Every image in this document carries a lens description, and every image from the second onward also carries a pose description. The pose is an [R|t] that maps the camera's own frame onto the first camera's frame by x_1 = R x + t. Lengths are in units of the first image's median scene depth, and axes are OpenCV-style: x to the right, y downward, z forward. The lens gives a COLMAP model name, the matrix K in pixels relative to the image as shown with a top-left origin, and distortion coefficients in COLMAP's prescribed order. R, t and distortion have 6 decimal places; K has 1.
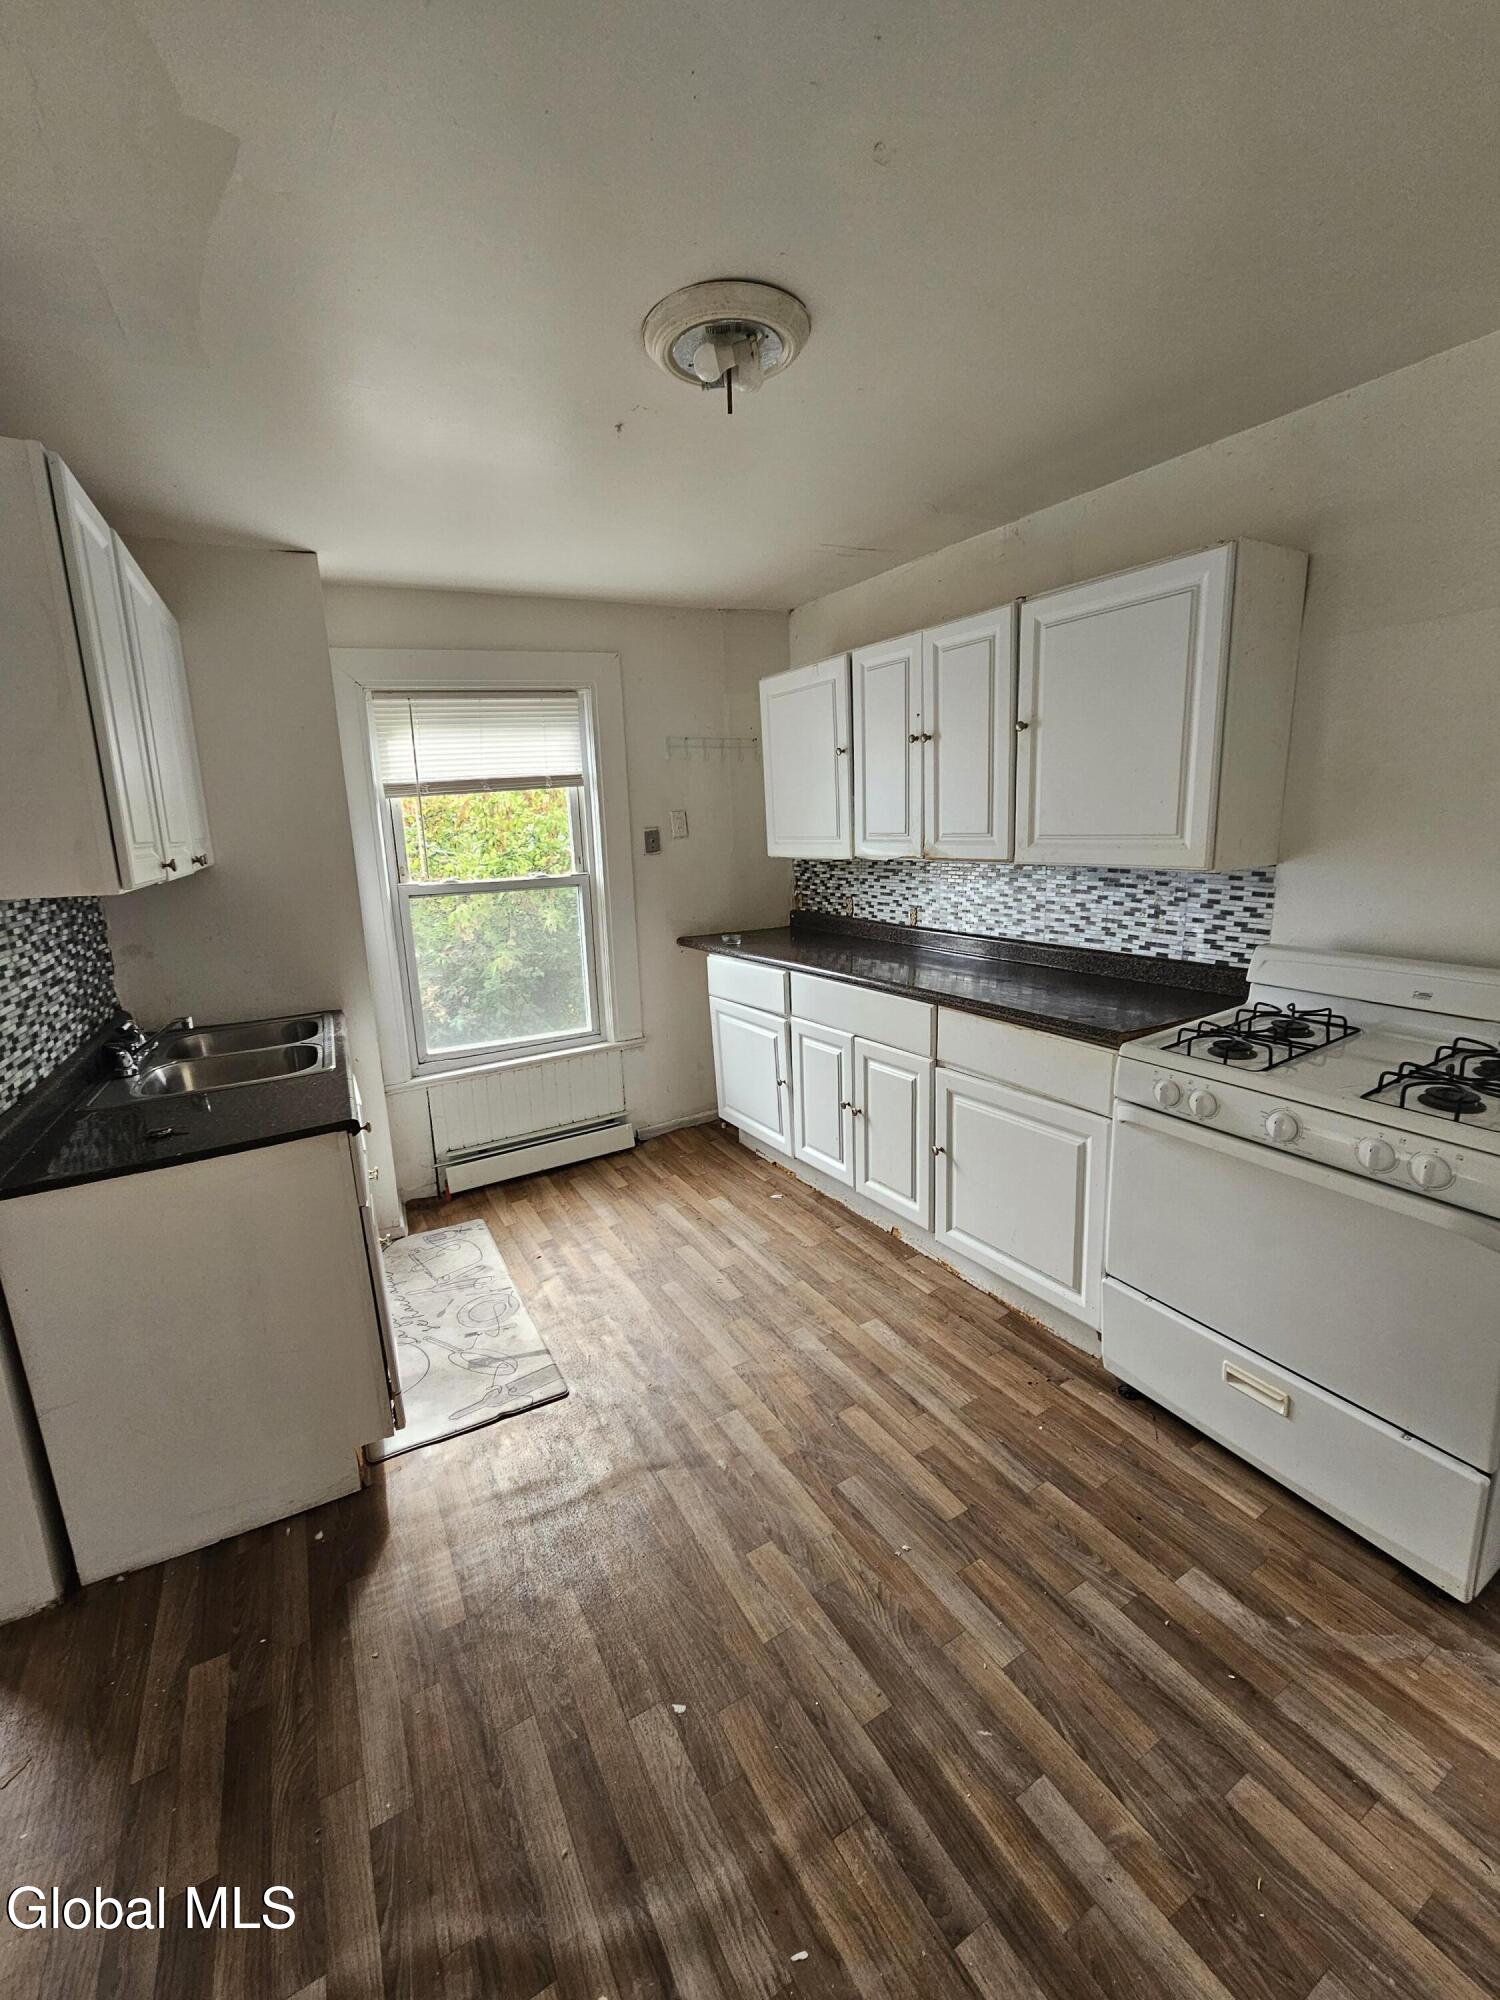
lens RADIAL K [[815.5, 0, 748.2], [0, 815.5, 987.4], [0, 0, 1]] dist [0.001107, -0.002647]
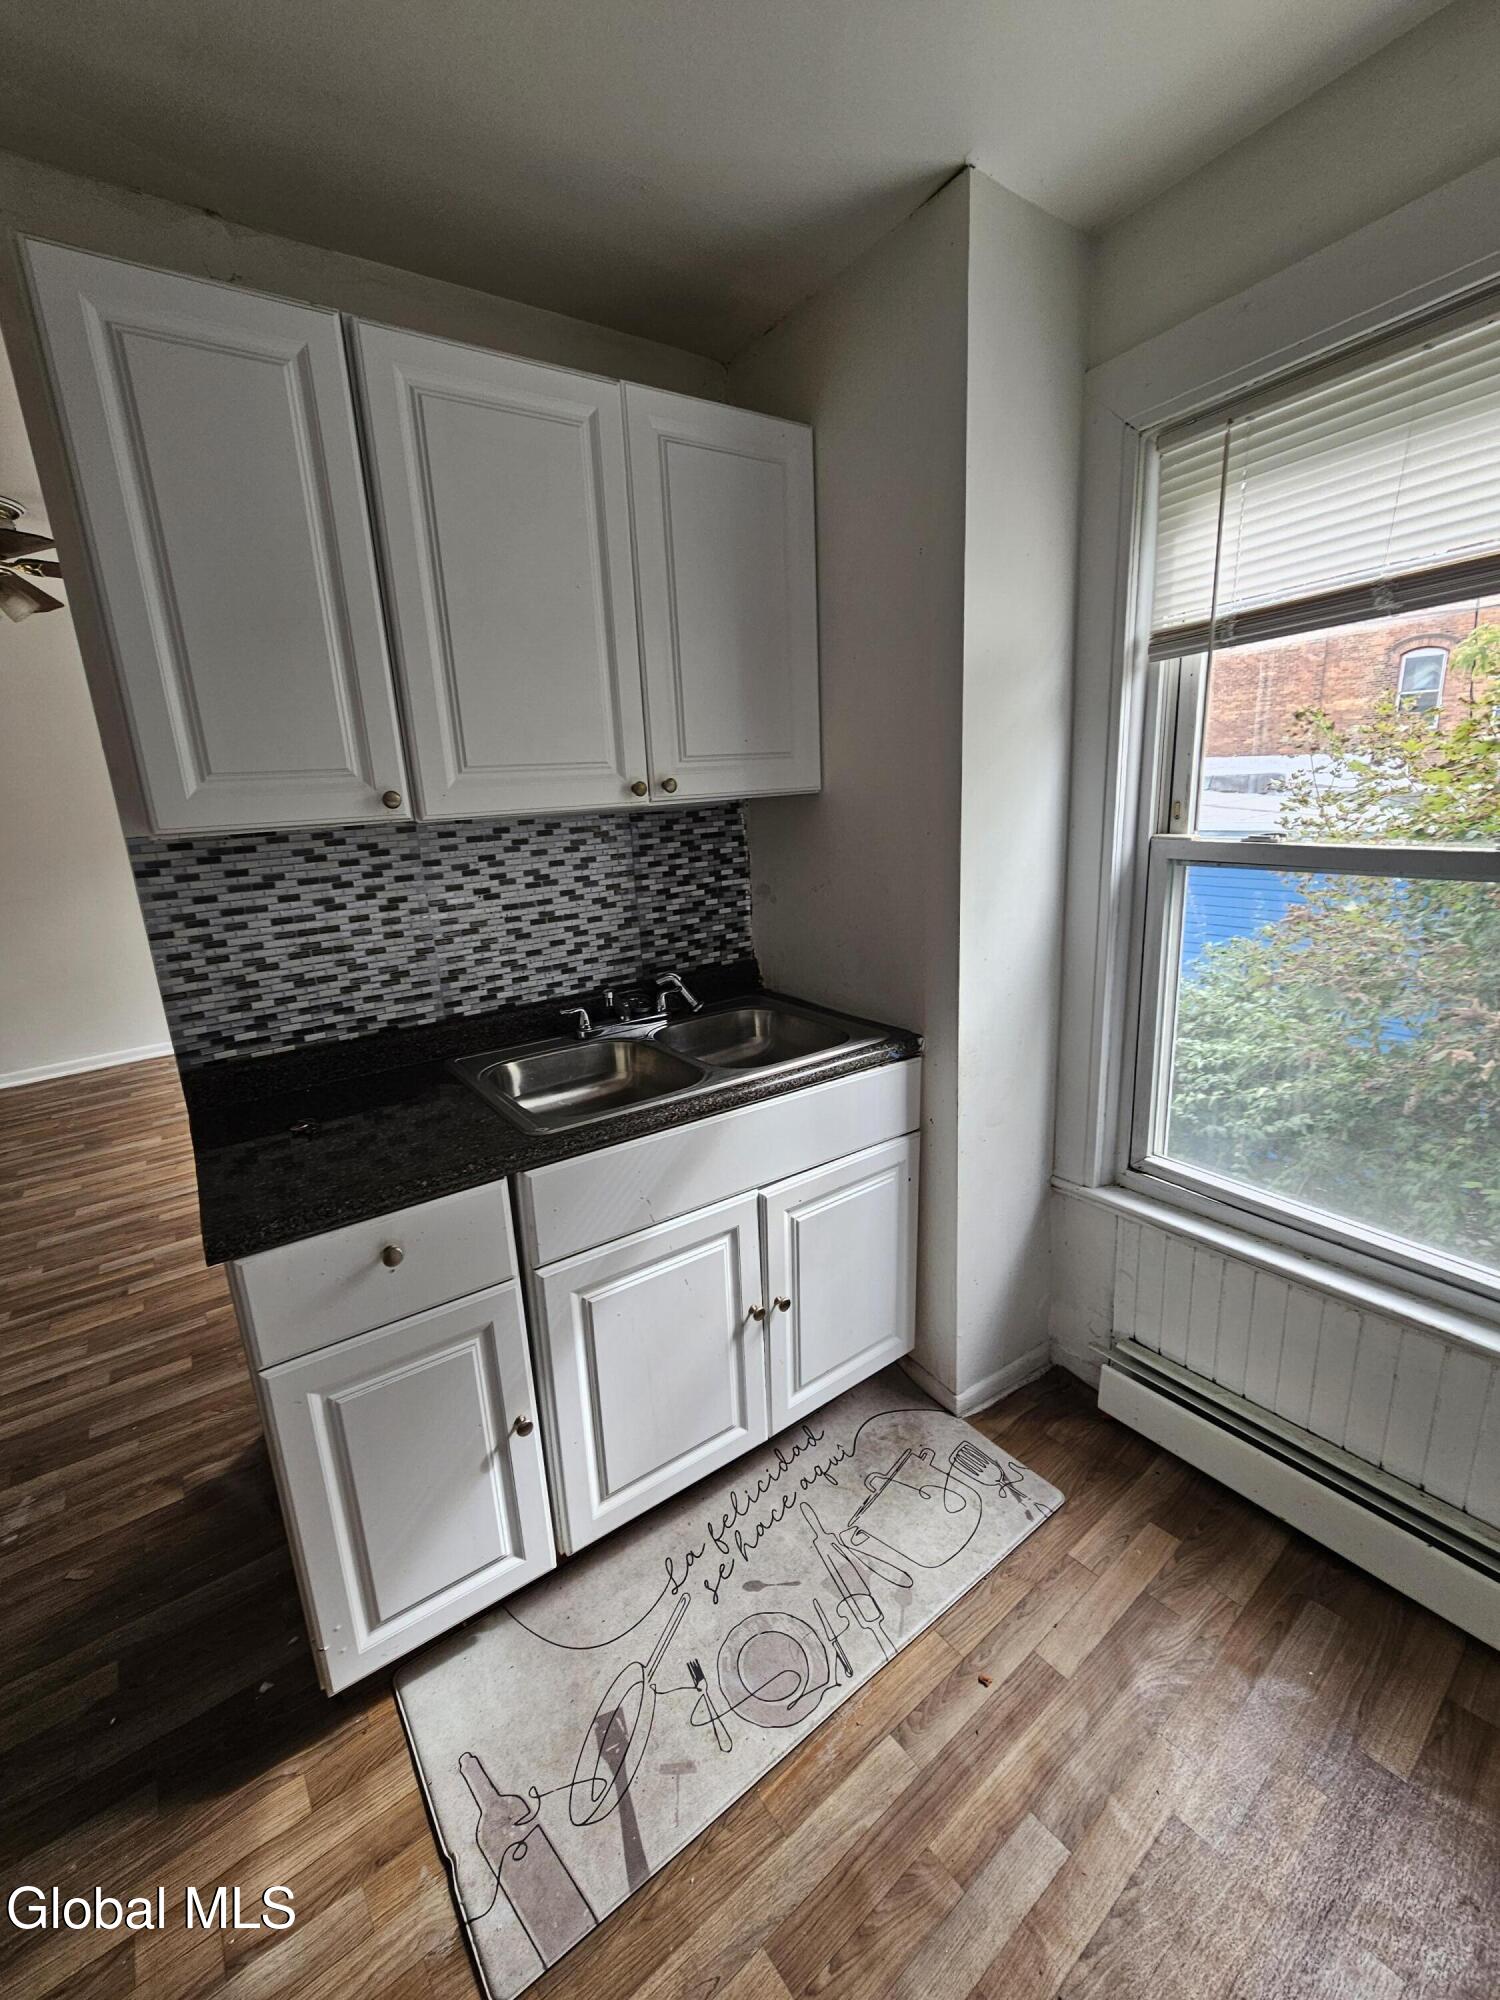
lens RADIAL K [[815.5, 0, 748.2], [0, 815.5, 987.4], [0, 0, 1]] dist [0.001107, -0.002647]
pose [[0.138022, 0.270751, -0.952704, 0.067402], [-0.155714, 0.955879, 0.249094, -0.164213], [0.978112, 0.113969, 0.174092, 0.893118]]
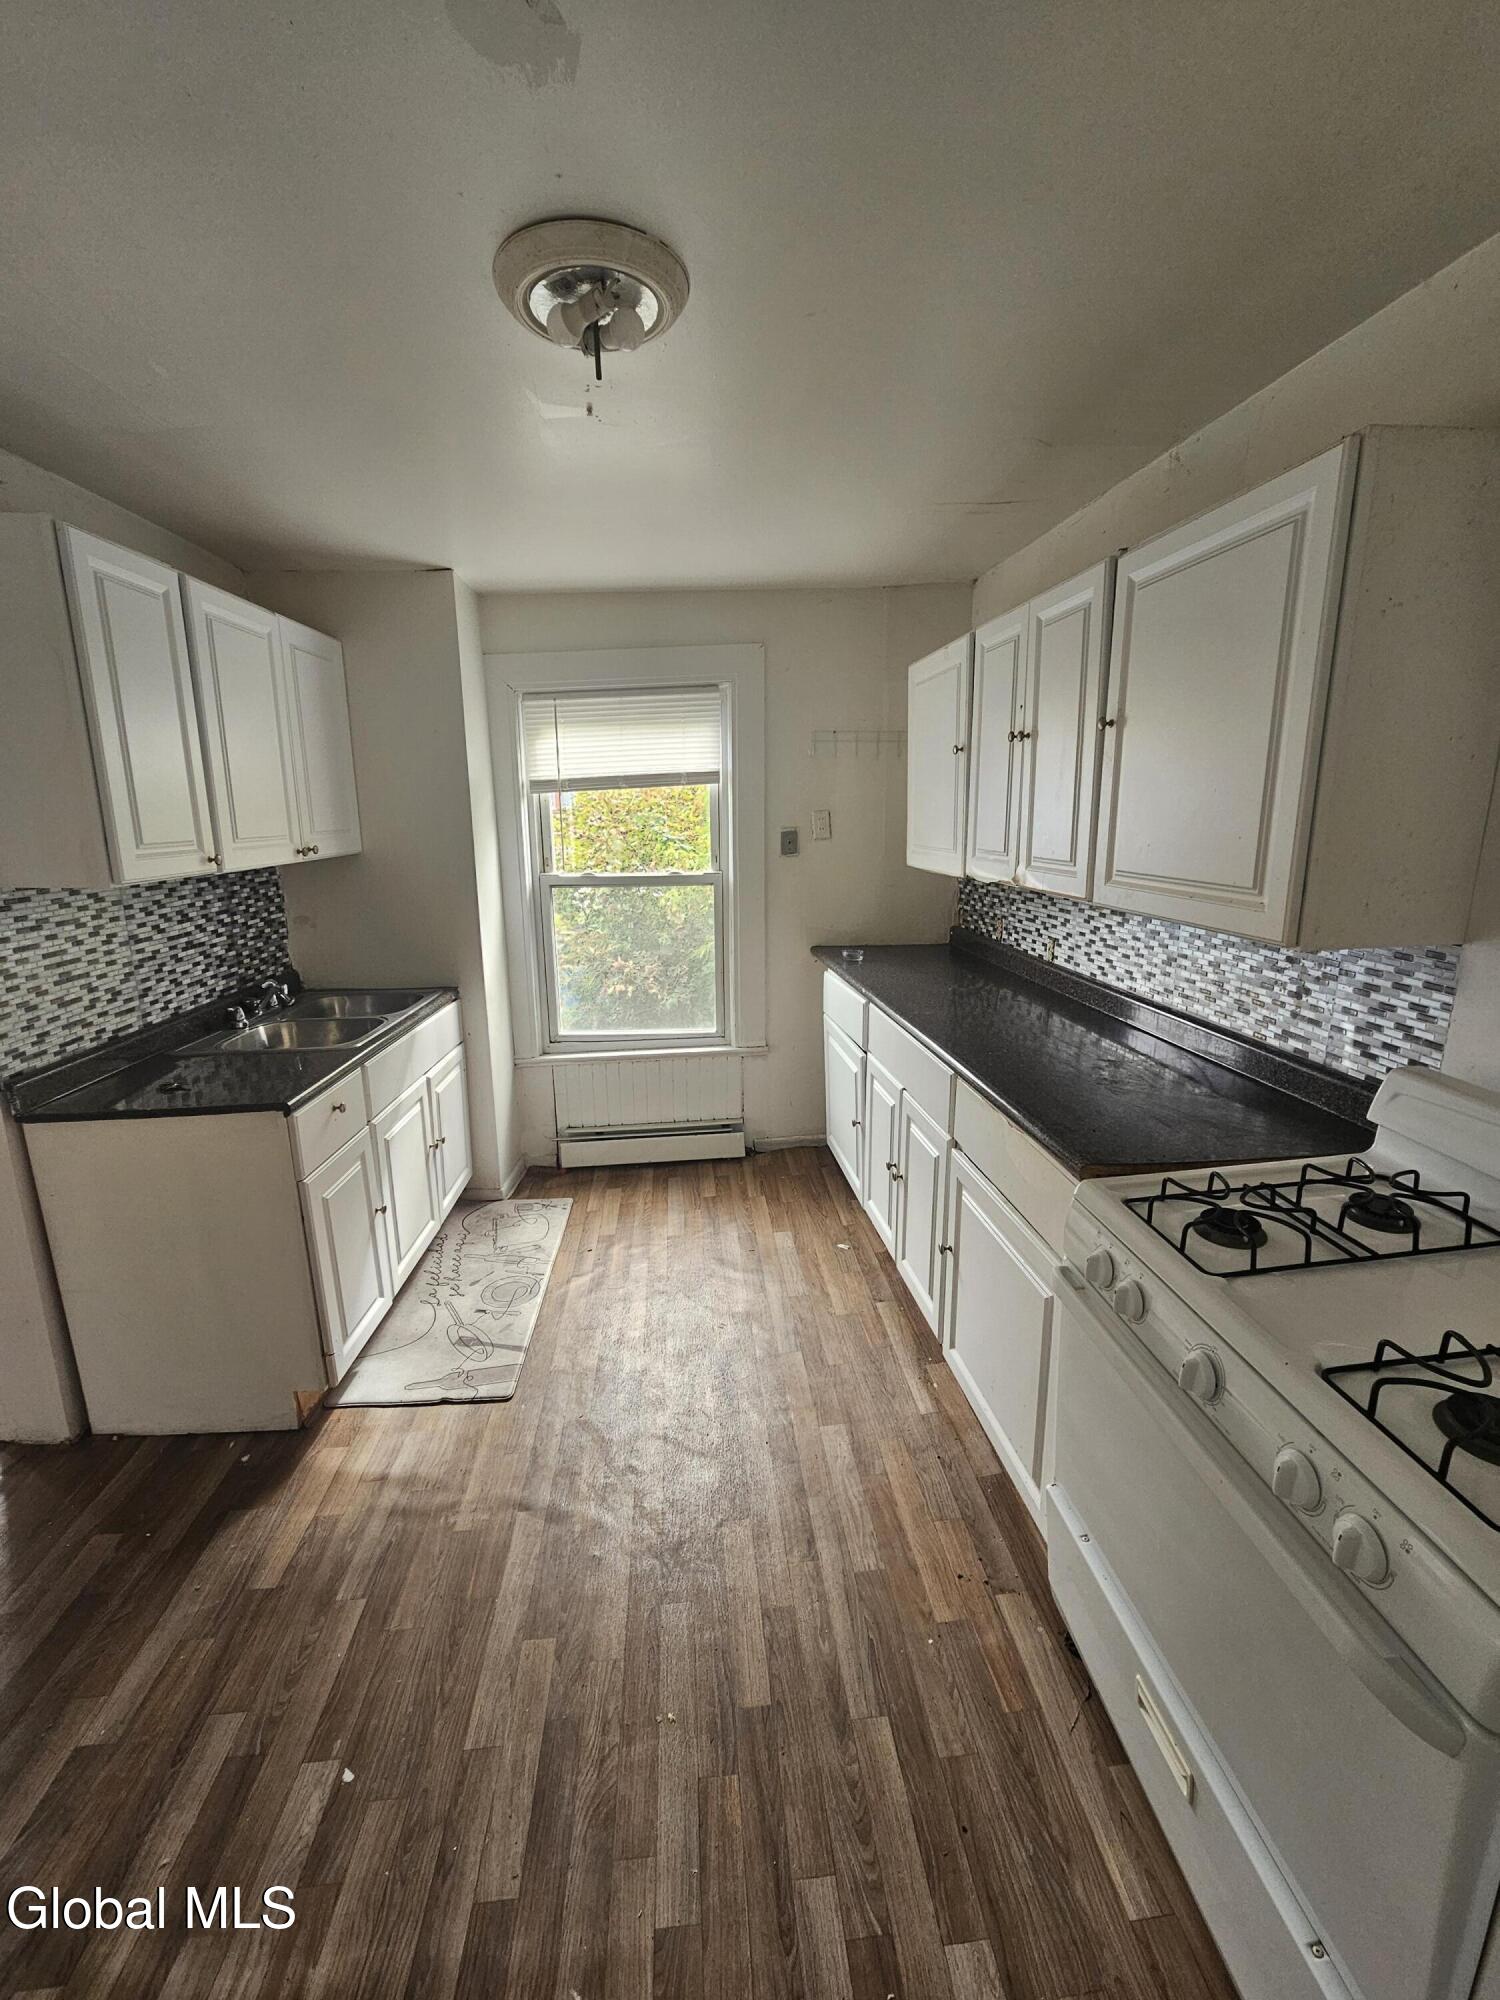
lens RADIAL K [[815.5, 0, 748.2], [0, 815.5, 987.4], [0, 0, 1]] dist [0.001107, -0.002647]
pose [[0.908340, 0.116168, -0.401774, 0.352564], [-0.106452, 0.993229, 0.046511, -0.076665], [0.404457, 0.000522, 0.914557, 0.176318]]
